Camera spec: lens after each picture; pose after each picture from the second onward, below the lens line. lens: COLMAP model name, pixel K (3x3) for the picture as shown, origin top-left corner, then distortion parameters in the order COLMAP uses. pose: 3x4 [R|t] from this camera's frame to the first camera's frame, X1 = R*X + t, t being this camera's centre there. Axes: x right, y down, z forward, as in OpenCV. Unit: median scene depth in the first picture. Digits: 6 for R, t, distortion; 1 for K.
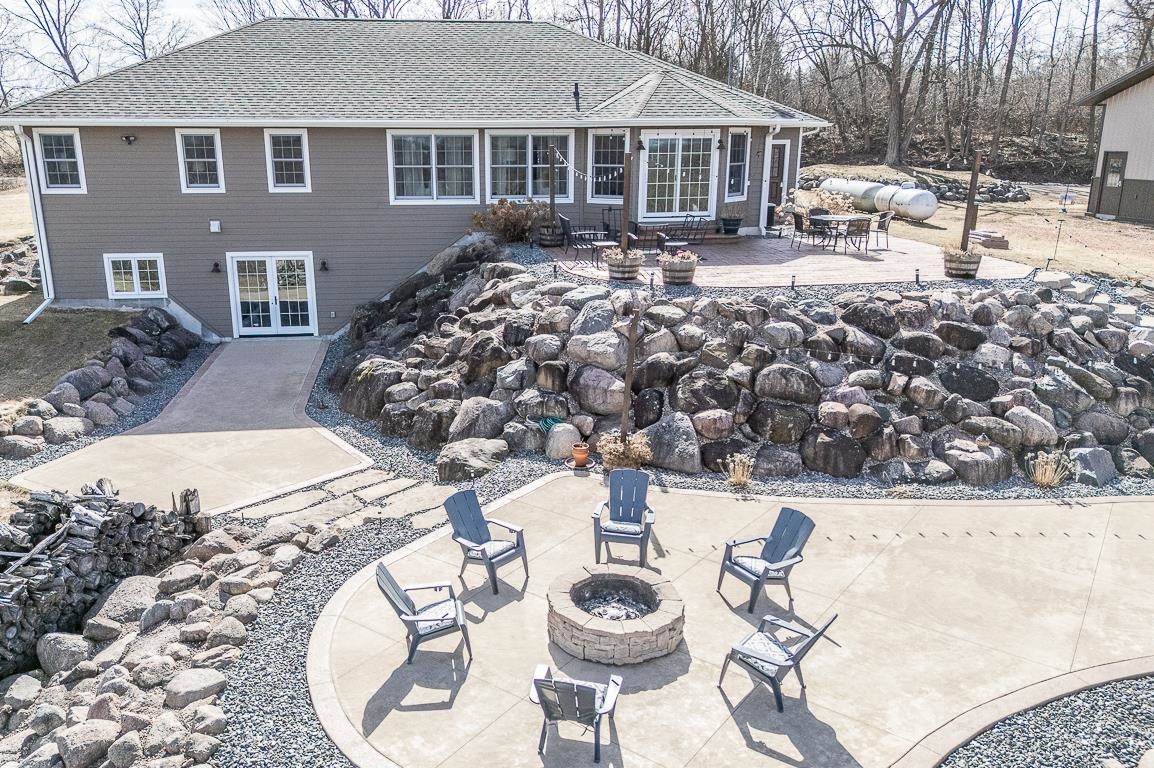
lens RADIAL K [[916.9, 0, 507.2], [0, 916.9, 407.9], [0, 0, 1]] dist [0.038483, -0.011635]
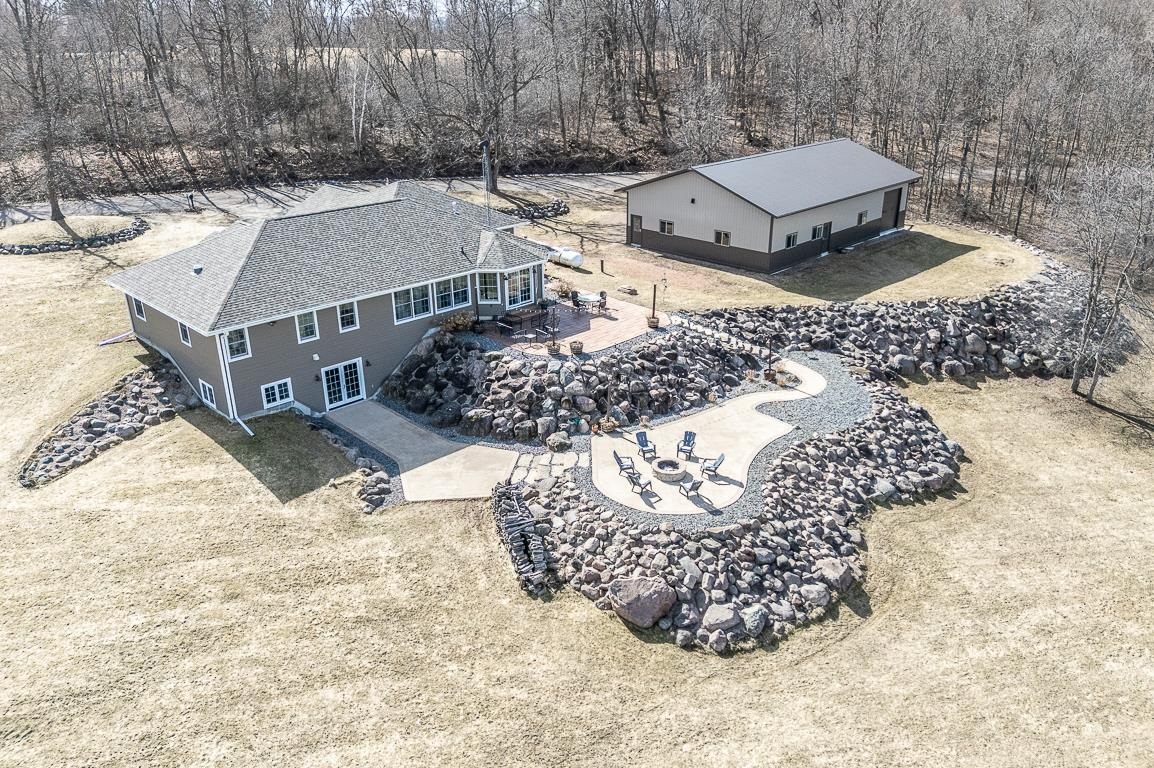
lens RADIAL K [[885.8, 0, 577.0], [0, 885.8, 384.0], [0, 0, 1]] dist [0.100661, -0.123648]
pose [[0.782331, -0.237642, 0.575747, -0.959509], [0.178978, 0.971141, 0.157645, -0.335383], [-0.596594, -0.020285, 0.802286, -0.754053]]
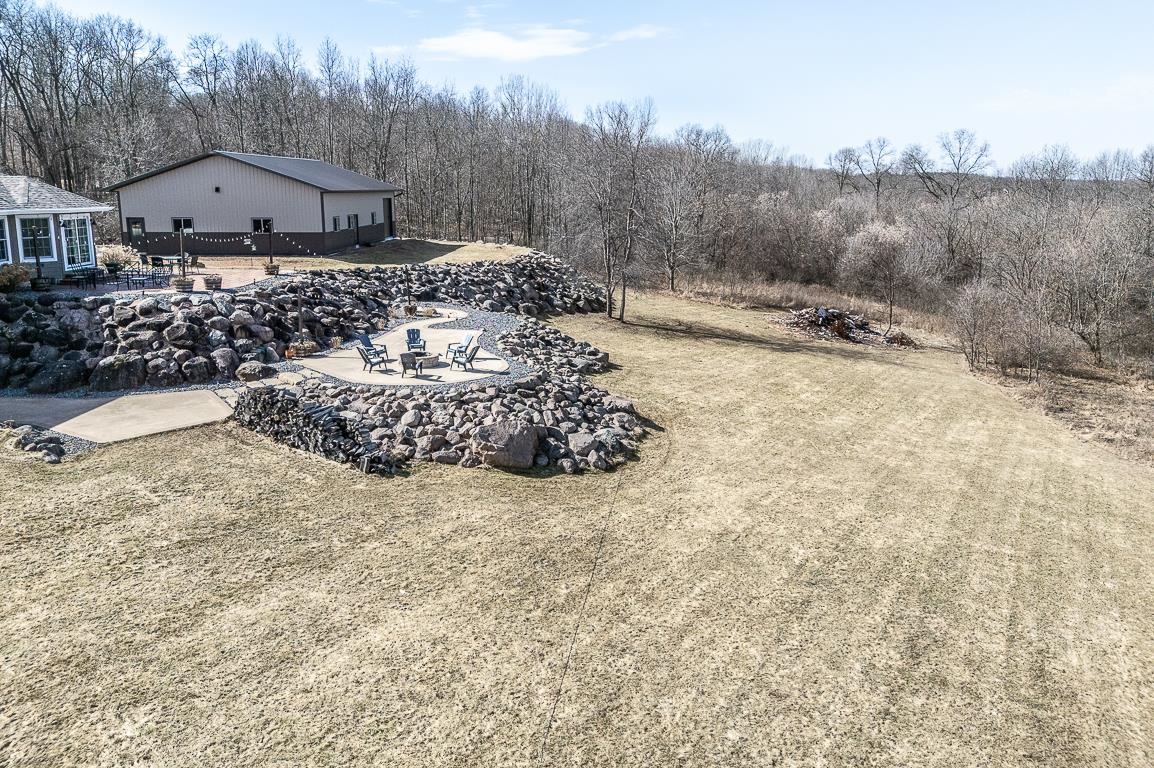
lens RADIAL K [[865.1, 0, 579.3], [0, 865.1, 337.6], [0, 0, 1]] dist [0.096084, -0.110315]
pose [[0.141013, -0.167056, 0.975811, -1.231630], [0.277516, 0.952813, 0.123015, -0.037040], [-0.950316, 0.253456, 0.180720, -0.074262]]
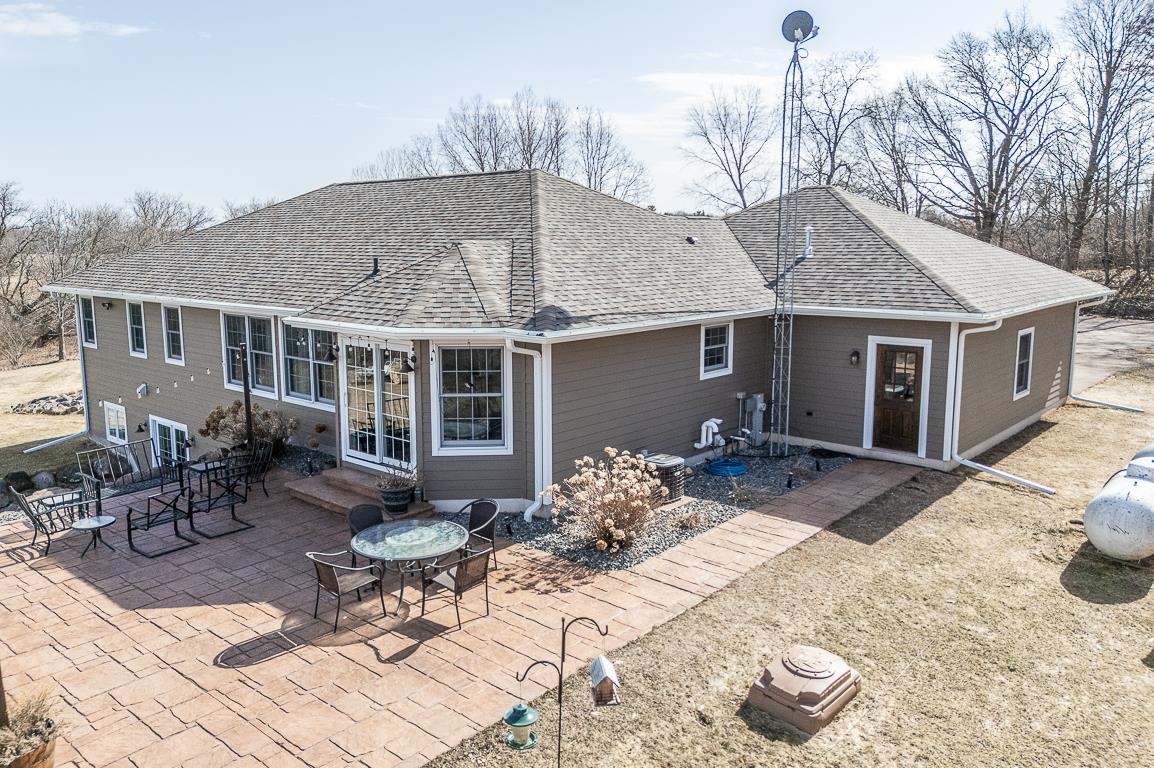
lens RADIAL K [[843.7, 0, 581.0], [0, 843.7, 362.5], [0, 0, 1]] dist [0.096606, -0.114412]
pose [[0.679641, 0.104628, -0.726045, 0.716771], [-0.209378, 0.976269, -0.055308, -0.277809], [0.703029, 0.189608, 0.685419, 0.688706]]
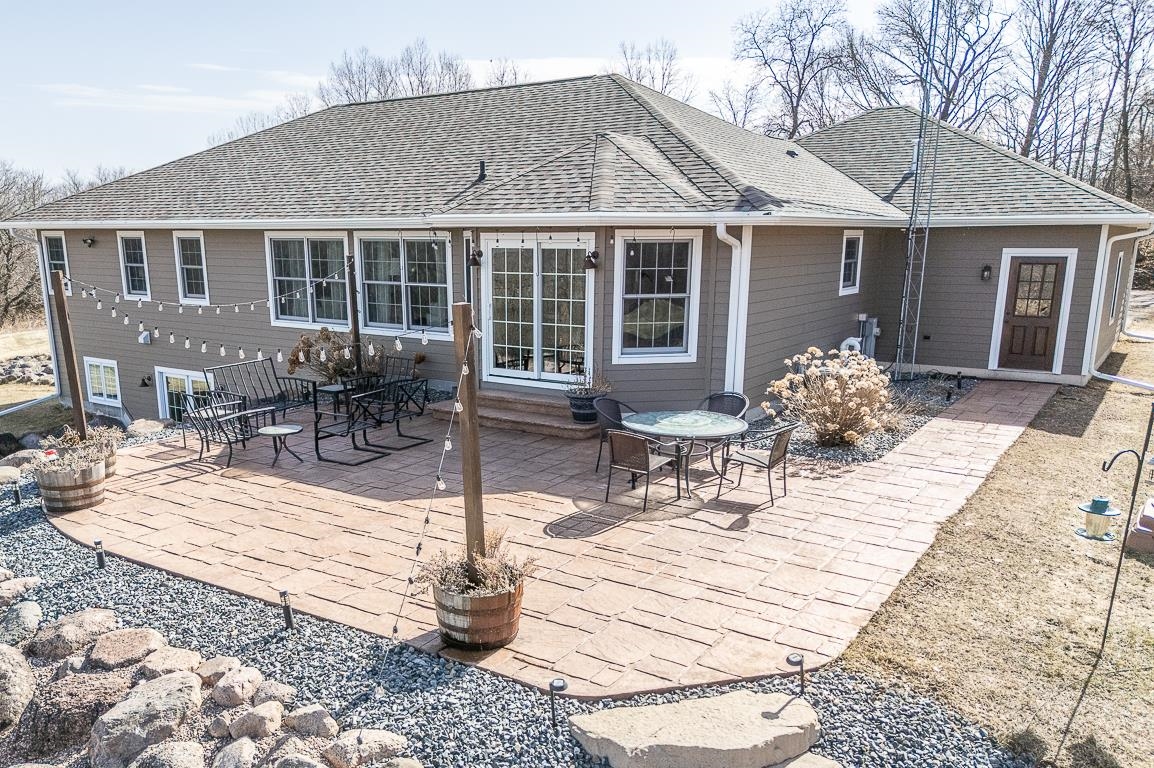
lens RADIAL K [[894.0, 0, 542.4], [0, 894.0, 463.8], [0, 0, 1]] dist [0.096107, -0.109196]
pose [[0.757546, 0.162017, -0.632357, 0.568967], [-0.187312, 0.981924, 0.027185, -0.173465], [0.625331, 0.097854, 0.774200, 0.571167]]
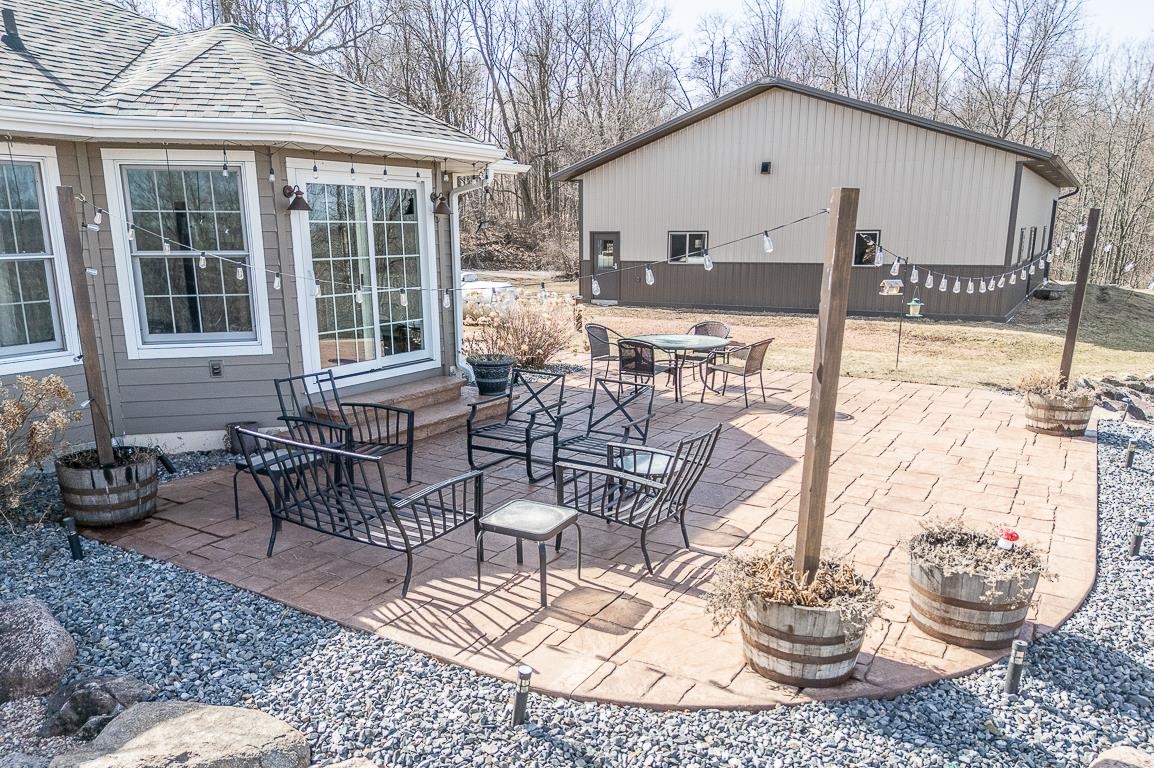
lens RADIAL K [[859.7, 0, 570.9], [0, 859.7, 433.0], [0, 0, 1]] dist [0.046456, -0.005287]
pose [[0.613946, -0.184425, 0.767501, -0.073255], [0.224663, 0.972935, 0.054075, -0.183408], [-0.756702, 0.139230, 0.638763, 0.691300]]
